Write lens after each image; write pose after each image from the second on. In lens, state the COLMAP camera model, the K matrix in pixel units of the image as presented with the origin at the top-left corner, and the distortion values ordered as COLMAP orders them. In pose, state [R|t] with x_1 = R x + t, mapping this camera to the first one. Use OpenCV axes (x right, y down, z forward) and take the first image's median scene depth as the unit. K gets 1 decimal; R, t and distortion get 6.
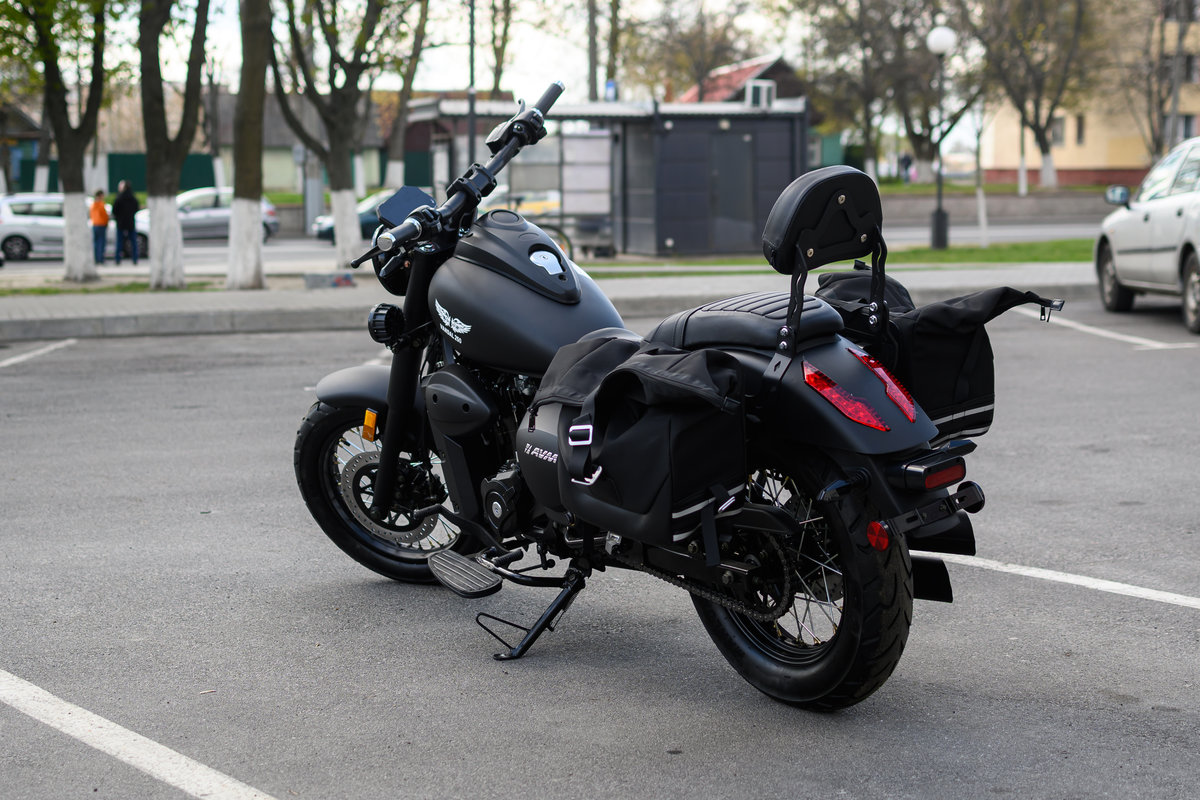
lens RADIAL K [[1999.2, 0, 588.2], [0, 1999.2, 397.6], [0, 0, 1]] dist [0.011679, -0.055988]
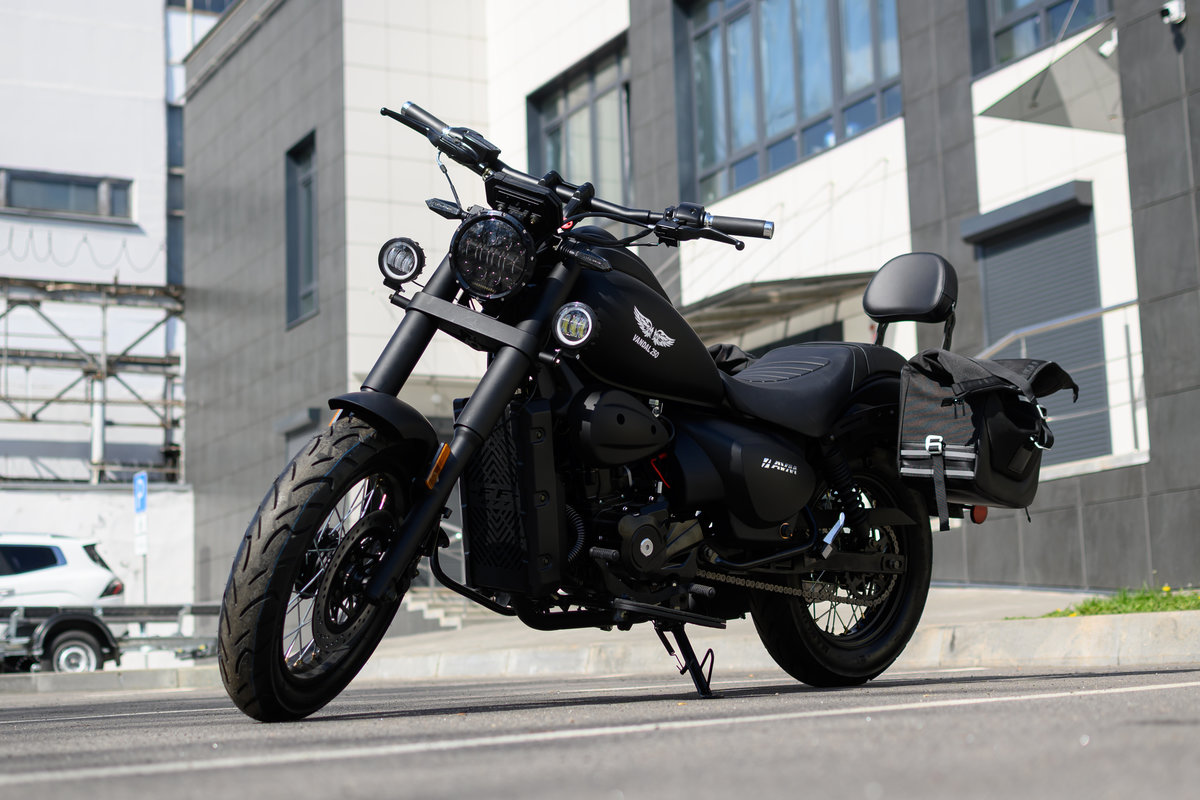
lens RADIAL K [[1904.7, 0, 569.6], [0, 1904.7, 382.1], [0, 0, 1]] dist [-0.000860, -0.025817]
pose [[-0.142738, 0.167366, 0.975507, -0.835779], [0.145350, 0.978458, -0.146604, 0.097891], [-0.979030, 0.120864, -0.163990, 1.091955]]
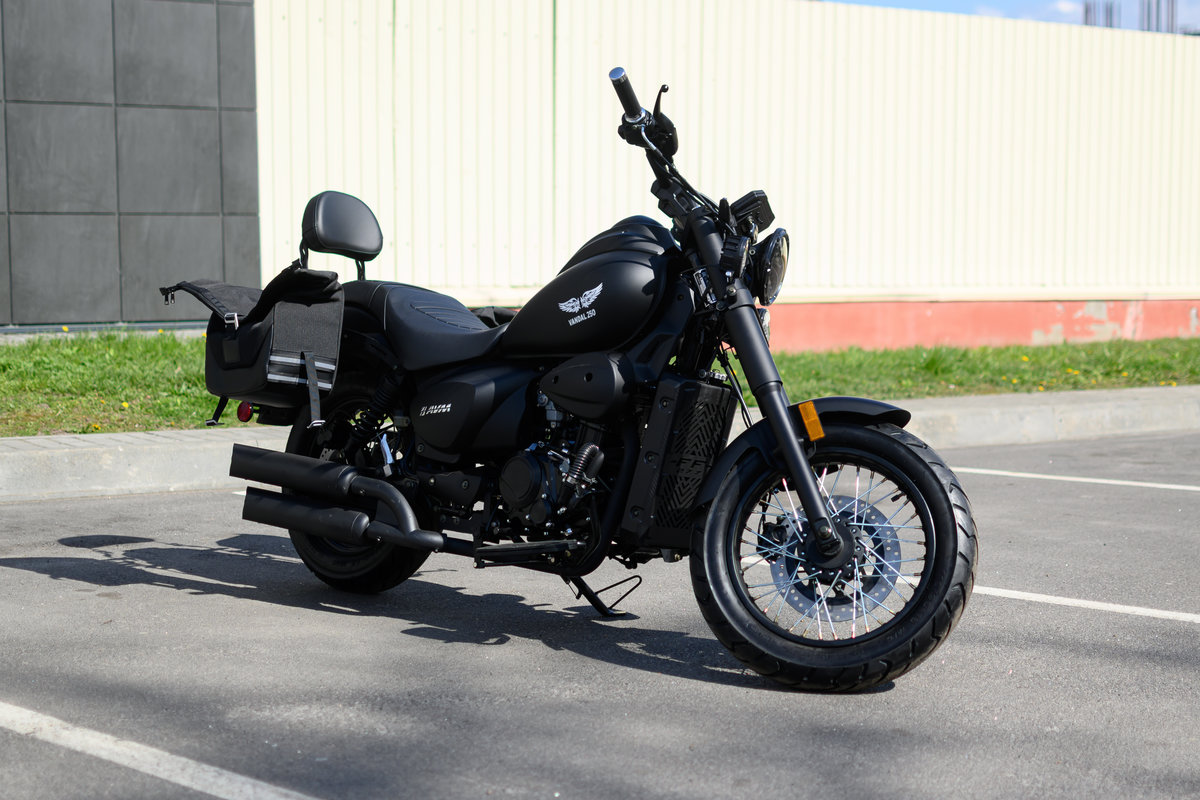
lens RADIAL K [[1855.2, 0, 605.6], [0, 1855.2, 397.6], [0, 0, 1]] dist [0.003991, -0.087223]
pose [[-0.978332, 0.022904, -0.205771, 0.160651], [-0.013717, 0.984508, 0.174800, -0.157729], [0.206586, 0.173835, -0.962862, 1.816539]]
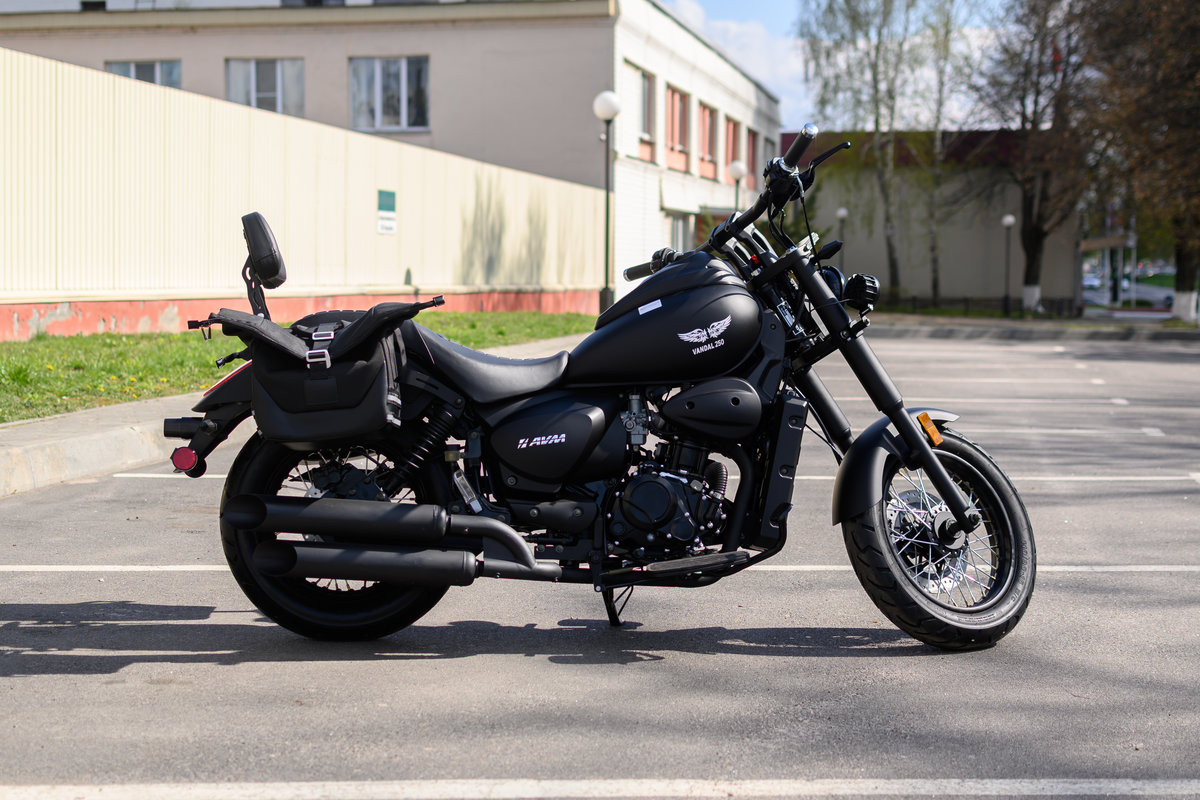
lens RADIAL K [[1817.4, 0, 525.3], [0, 1817.4, 400.4], [0, 0, 1]] dist [0.000650, -0.022207]
pose [[-0.534887, 0.063188, -0.842557, 0.822011], [-0.094457, 0.986477, 0.133946, -0.130494], [0.839627, 0.151231, -0.521685, 1.377205]]
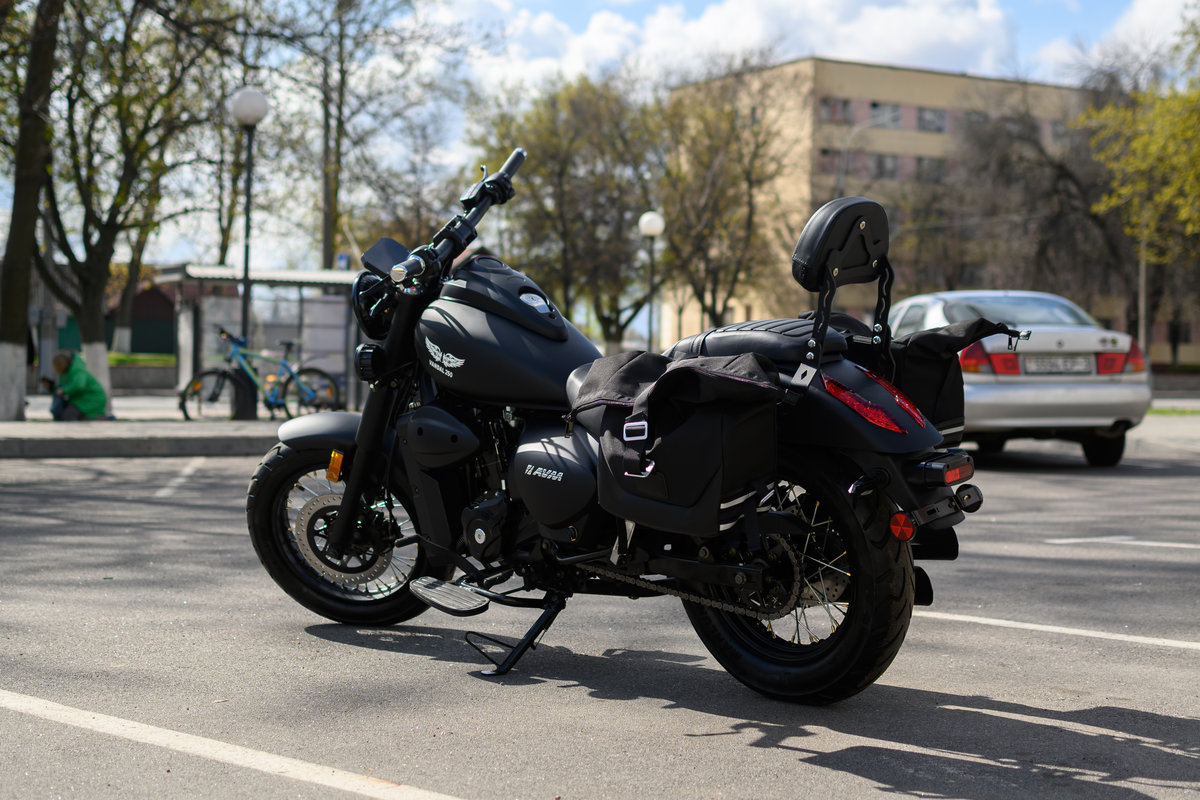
lens RADIAL K [[1840.9, 0, 624.5], [0, 1840.9, 398.3], [0, 0, 1]] dist [0.002073, -0.037361]
pose [[0.983381, 0.019800, 0.180473, -0.138361], [-0.003647, 0.995989, -0.089399, 0.065793], [-0.181519, 0.087255, 0.979509, 0.022434]]
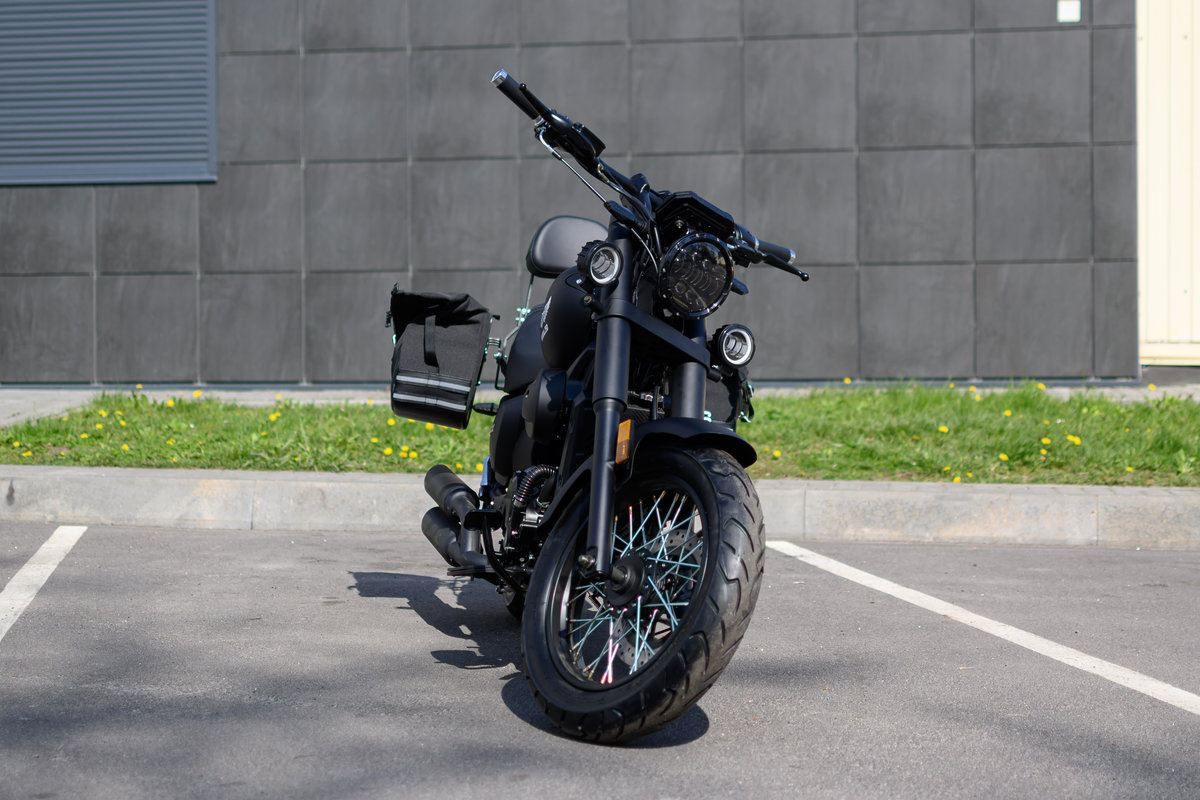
lens RADIAL K [[2080.7, 0, 595.6], [0, 2080.7, 397.2], [0, 0, 1]] dist [0.001226, -0.037565]
pose [[-0.887593, -0.003055, 0.460619, -0.456722], [0.056543, 0.991693, 0.115533, -0.119903], [-0.457145, 0.128591, -0.880047, 1.779654]]
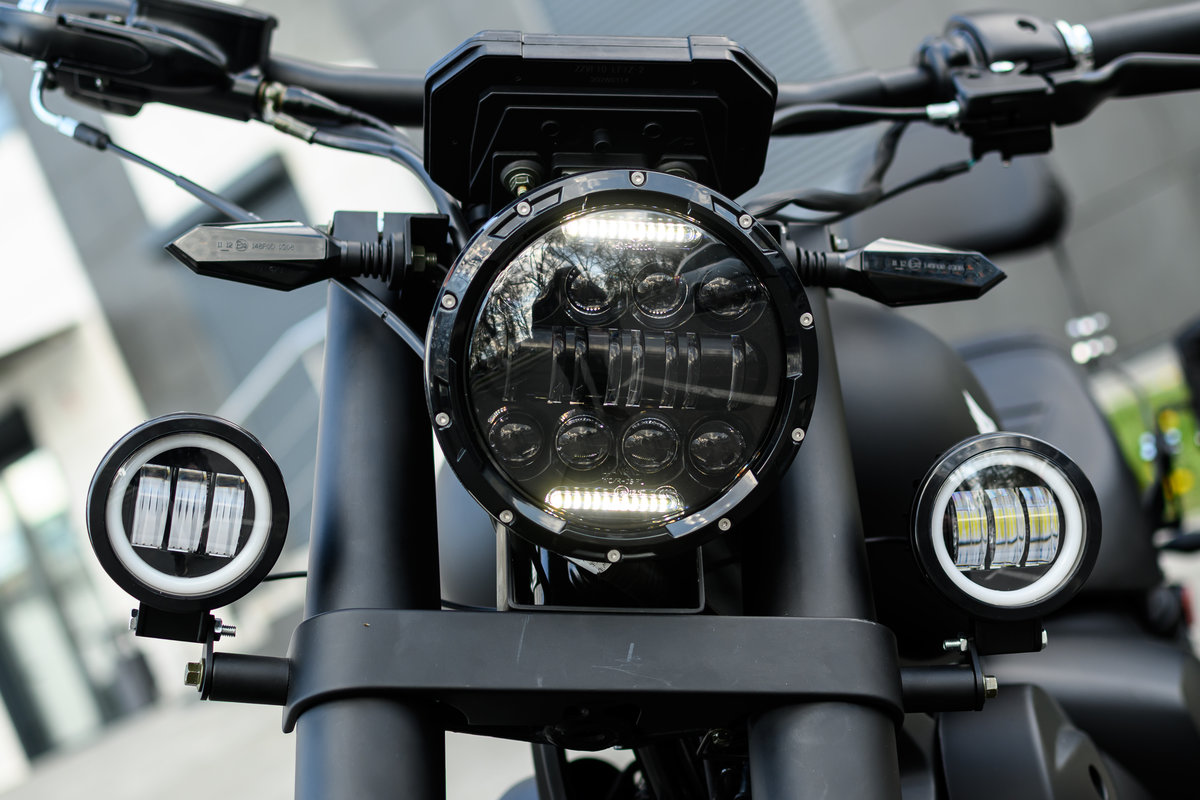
lens RADIAL K [[1999.2, 0, 588.2], [0, 1999.2, 397.6], [0, 0, 1]] dist [0.011679, -0.055988]
pose [[-0.485940, 0.277247, 0.828853, -0.248241], [0.492861, 0.870106, -0.002092, -0.066620], [-0.721769, 0.407493, -0.559463, 1.099705]]
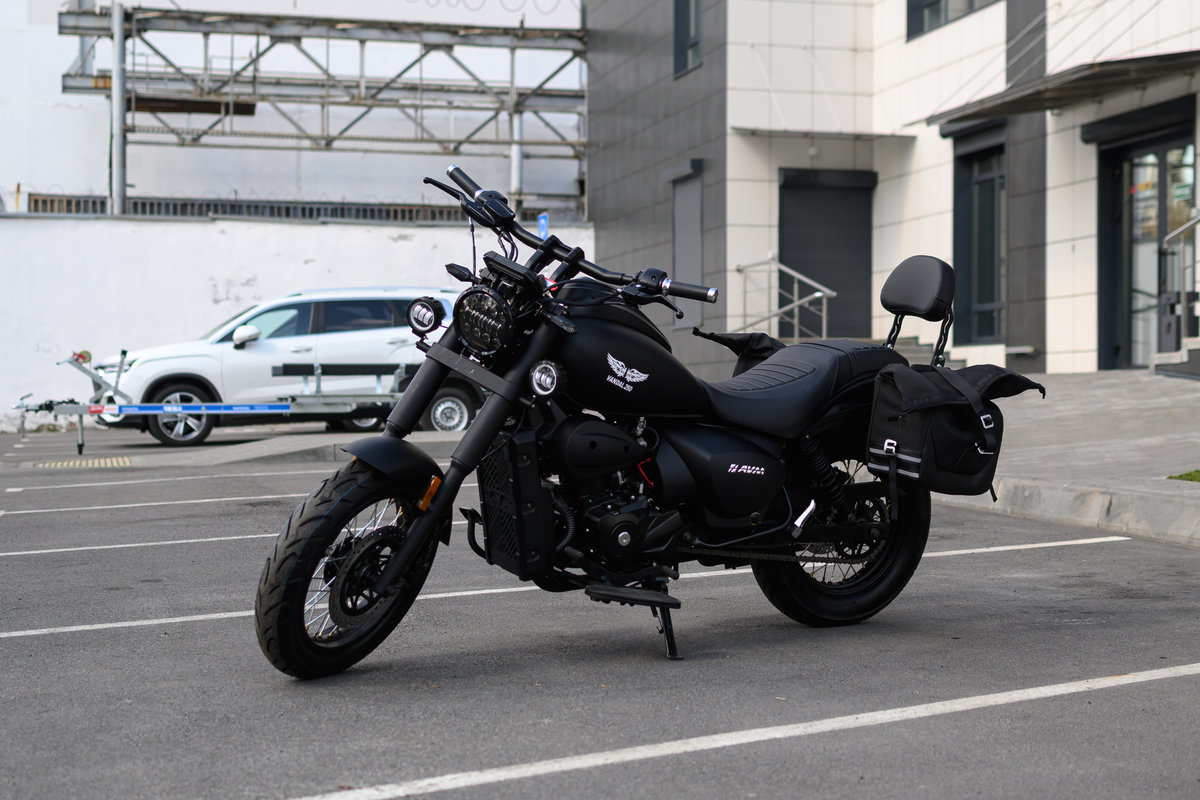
lens RADIAL K [[1883.1, 0, 601.6], [0, 1883.1, 401.9], [0, 0, 1]] dist [-0.001507, -0.057069]
pose [[0.069241, 0.001380, 0.997599, -1.042411], [0.116564, 0.993138, -0.009464, -0.011442], [-0.990767, 0.116939, 0.068605, 0.870931]]
